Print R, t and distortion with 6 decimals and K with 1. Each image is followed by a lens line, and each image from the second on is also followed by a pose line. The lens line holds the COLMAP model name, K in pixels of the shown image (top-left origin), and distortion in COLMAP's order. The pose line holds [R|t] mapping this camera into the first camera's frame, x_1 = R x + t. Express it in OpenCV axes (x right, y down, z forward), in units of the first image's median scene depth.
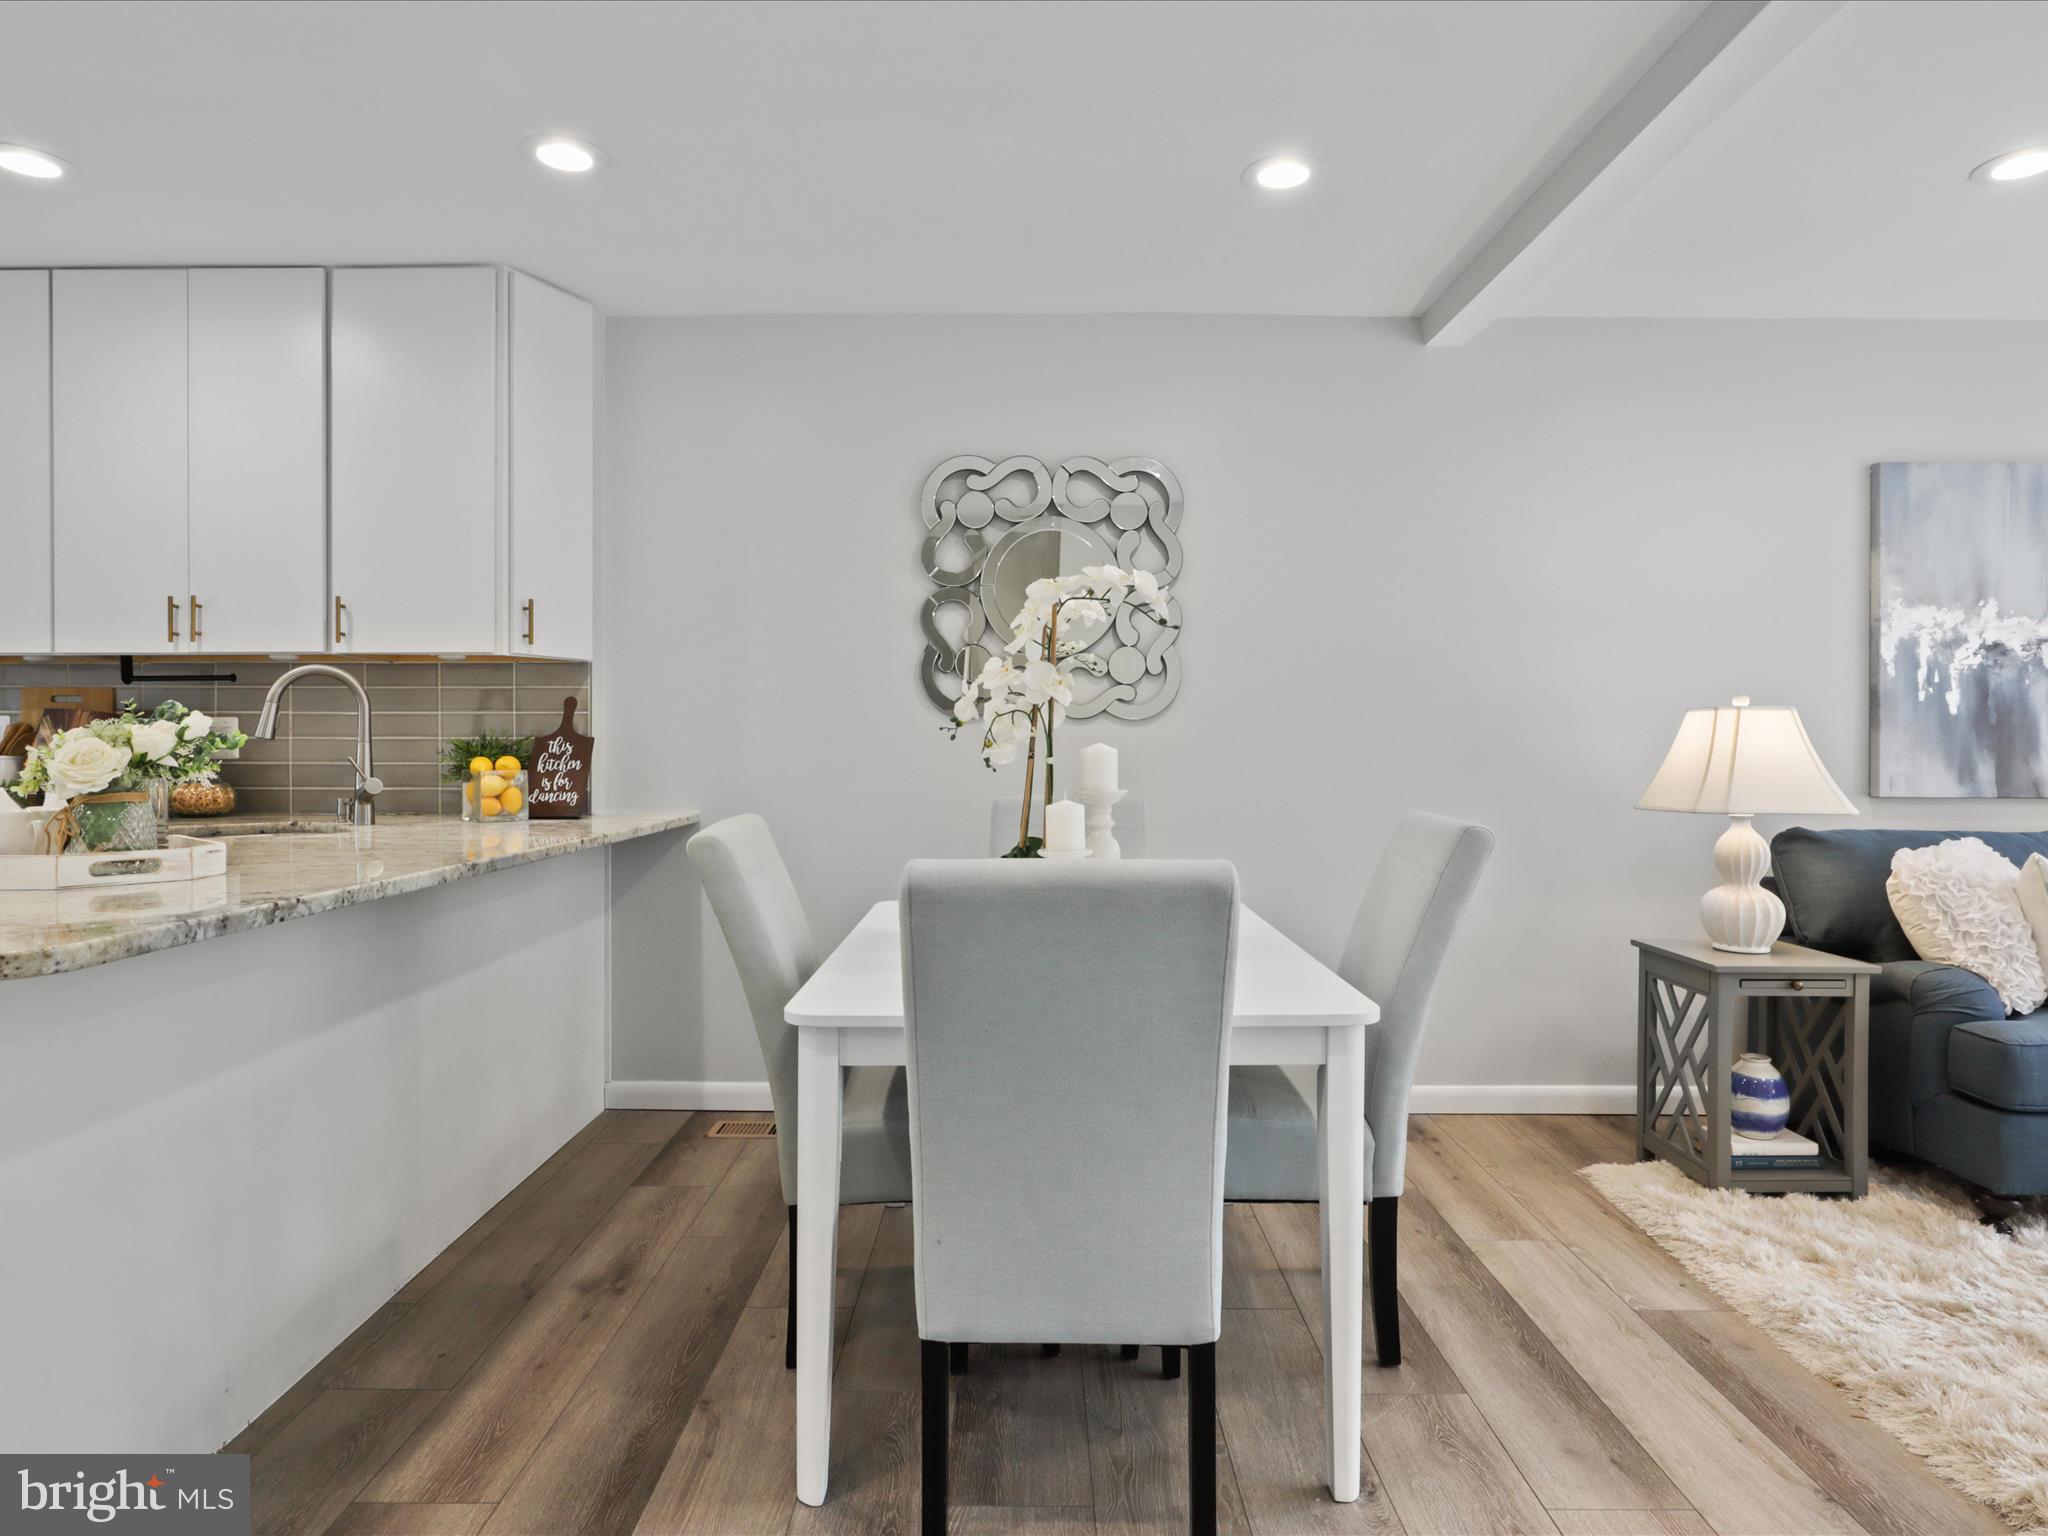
lens RADIAL K [[1165.3, 0, 1031.4], [0, 1165.3, 769.6], [0, 0, 1]] dist [-0.018675, 0.015745]
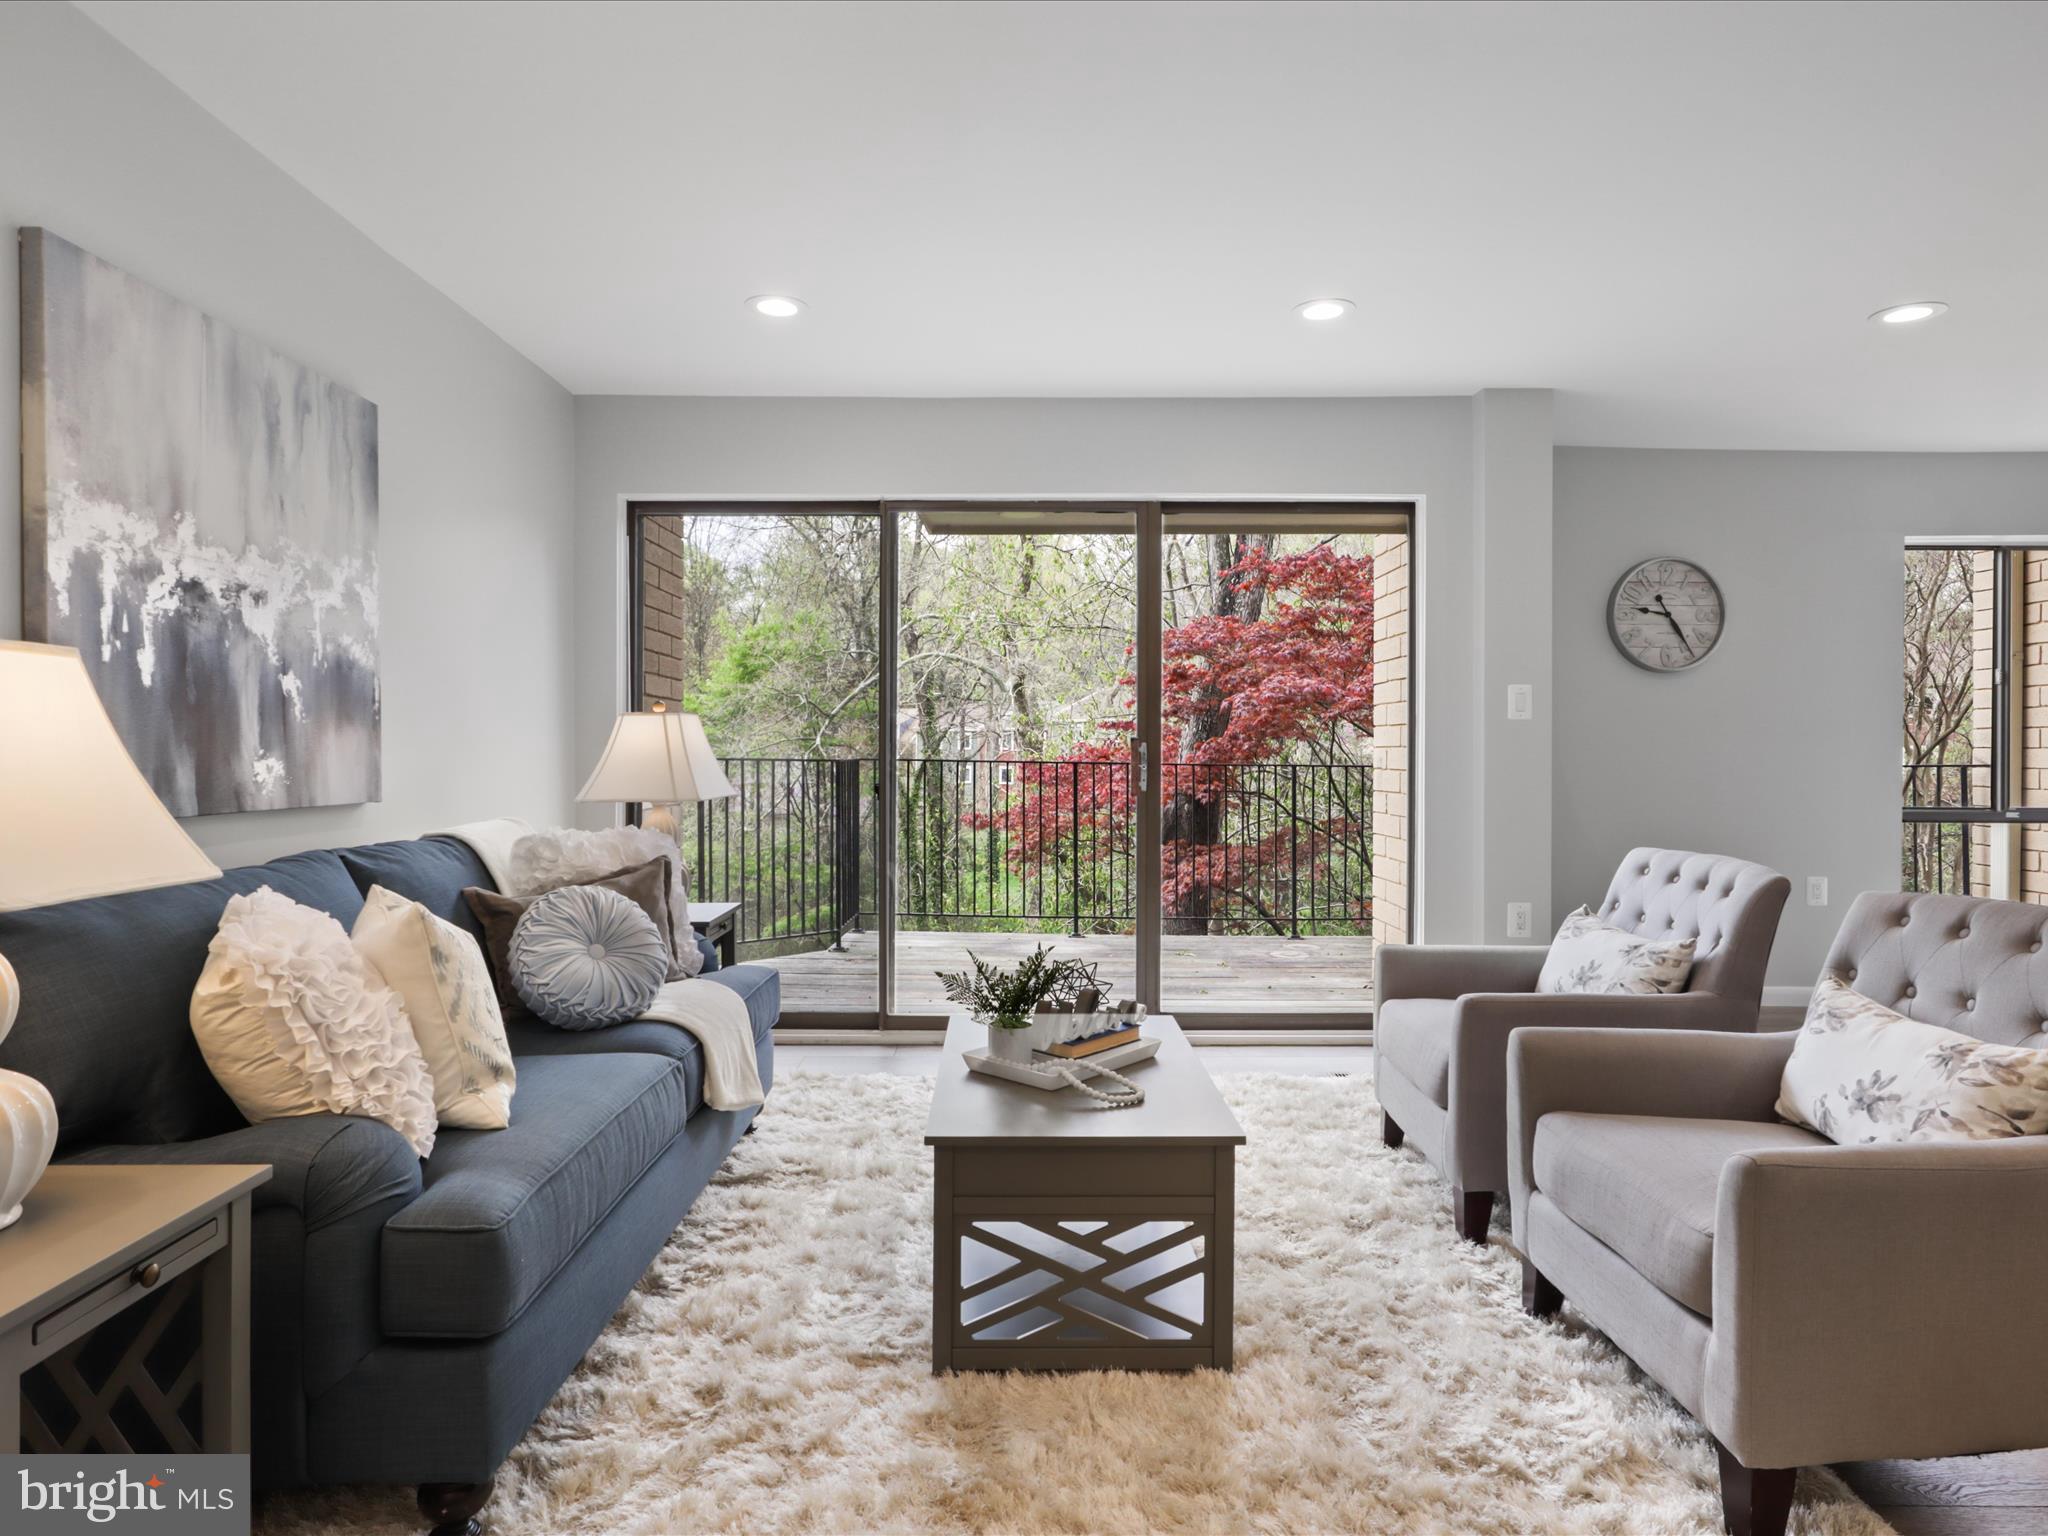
lens RADIAL K [[1165.3, 0, 1023.6], [0, 1165.3, 746.9], [0, 0, 1]] dist [-0.018675, 0.015745]
pose [[0.003562, -0.005153, 0.999980, 0.202925], [0.015783, 0.999862, 0.005097, -0.012639], [-0.999869, 0.015765, 0.003643, 0.612843]]
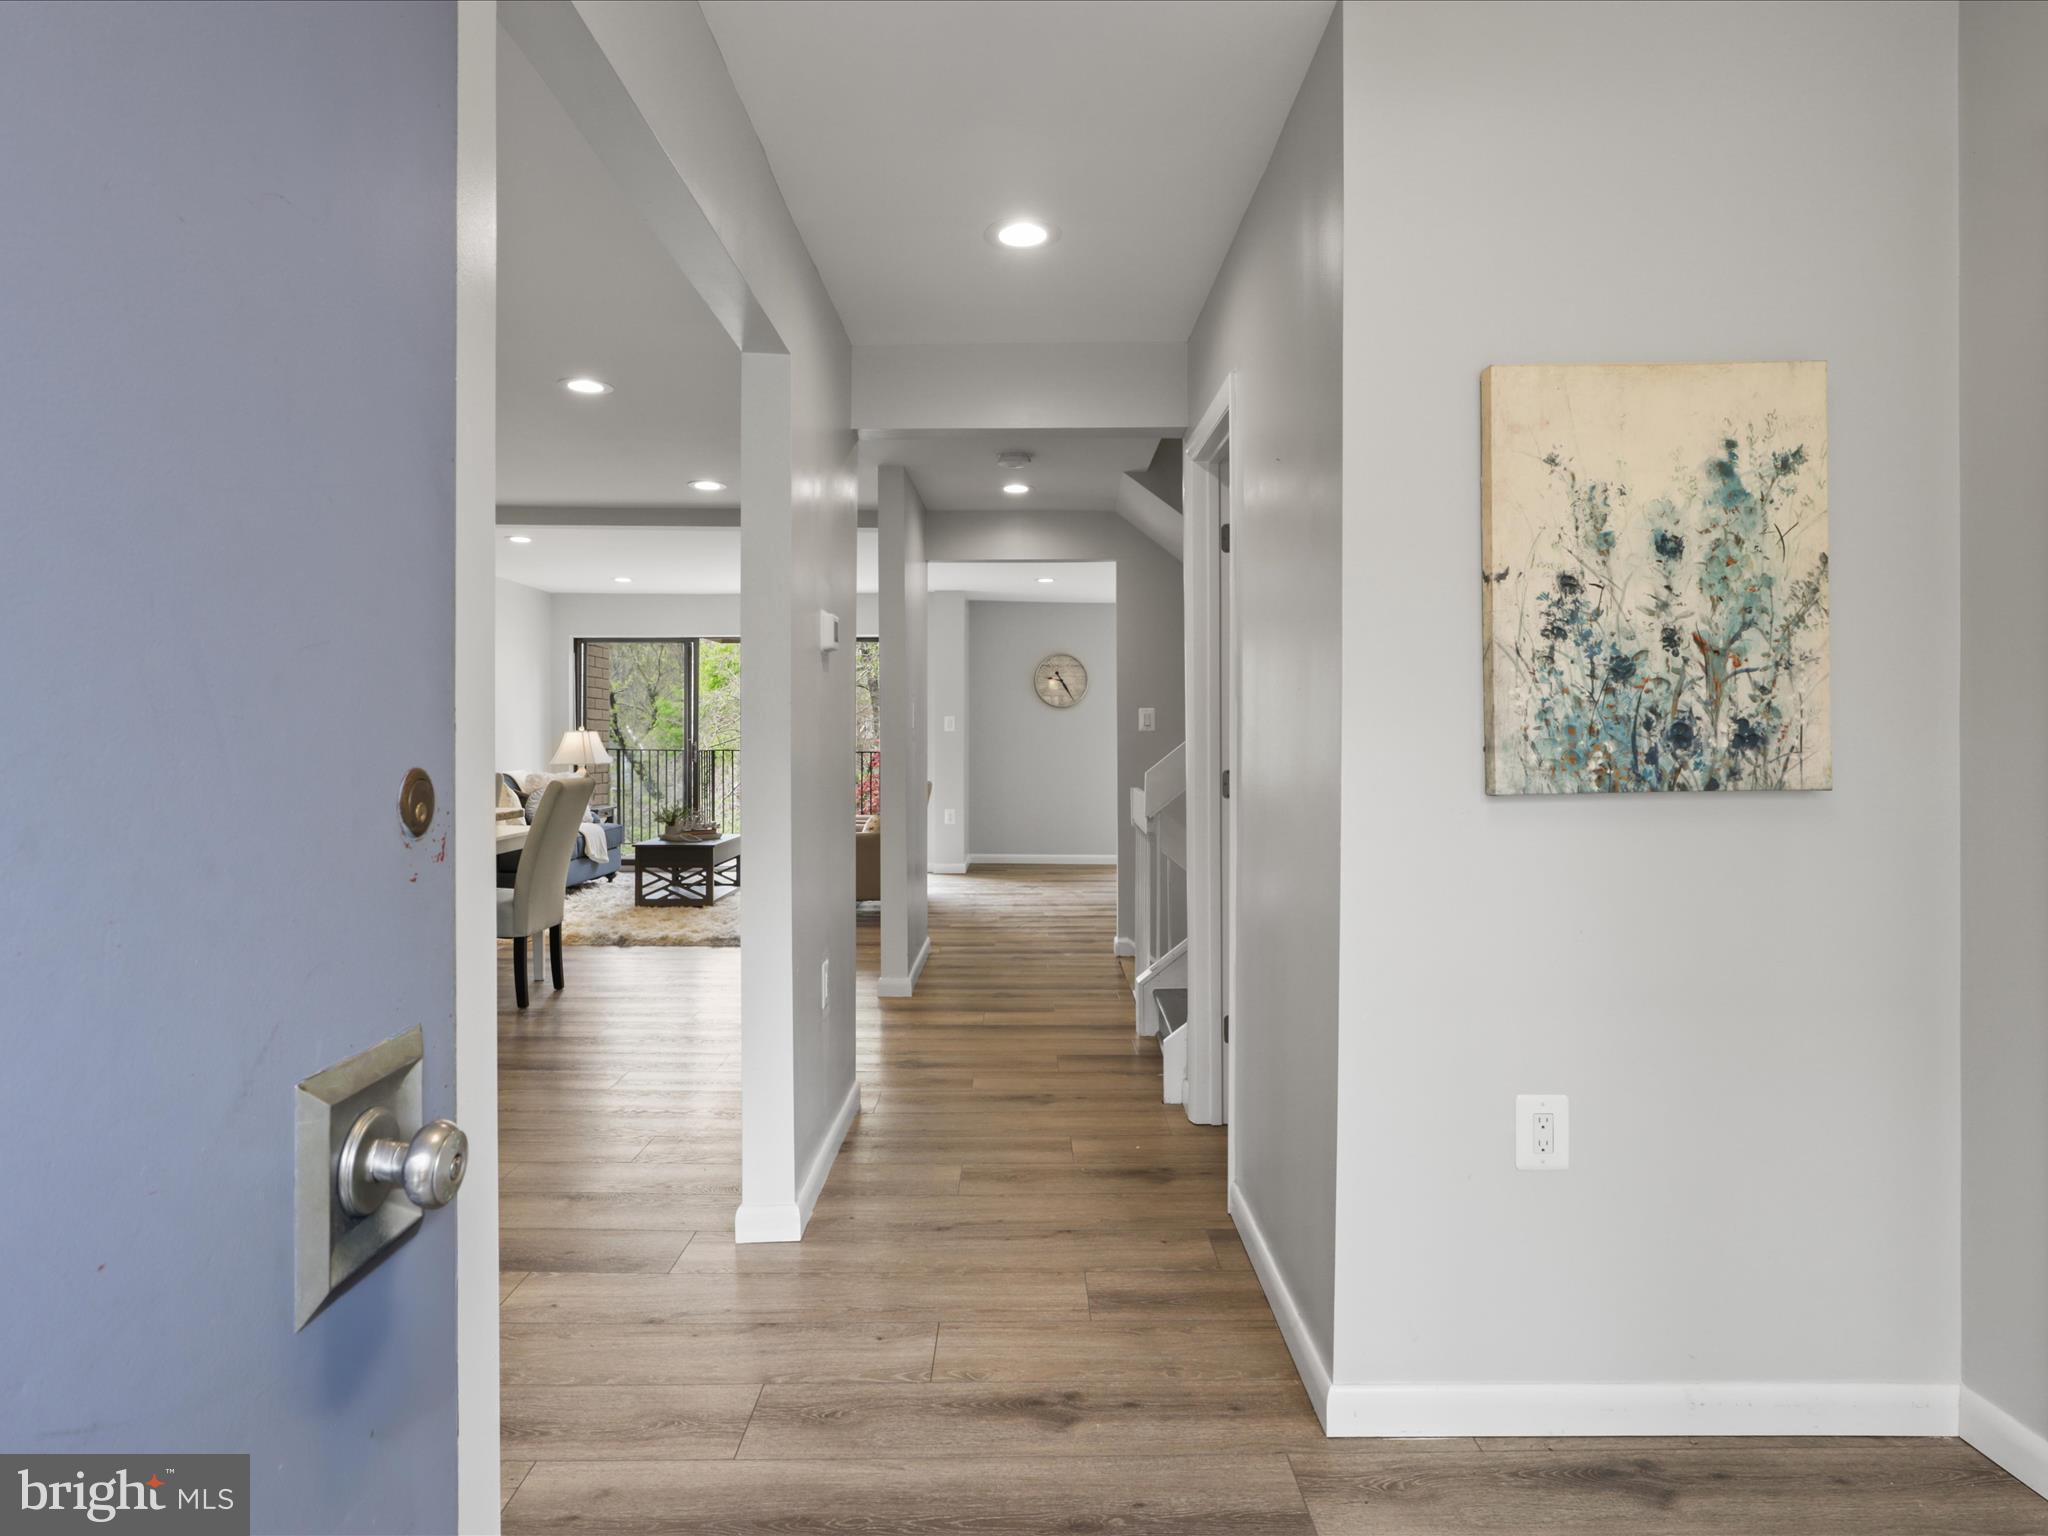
lens RADIAL K [[1165.3, 0, 1024.0], [0, 1165.3, 734.5], [0, 0, 1]] dist [-0.018675, 0.015745]
pose [[0.004831, -0.001429, 0.999987, -1.734679], [0.017652, 0.999843, 0.001343, -0.020901], [-0.999833, 0.017646, 0.004856, -0.219772]]
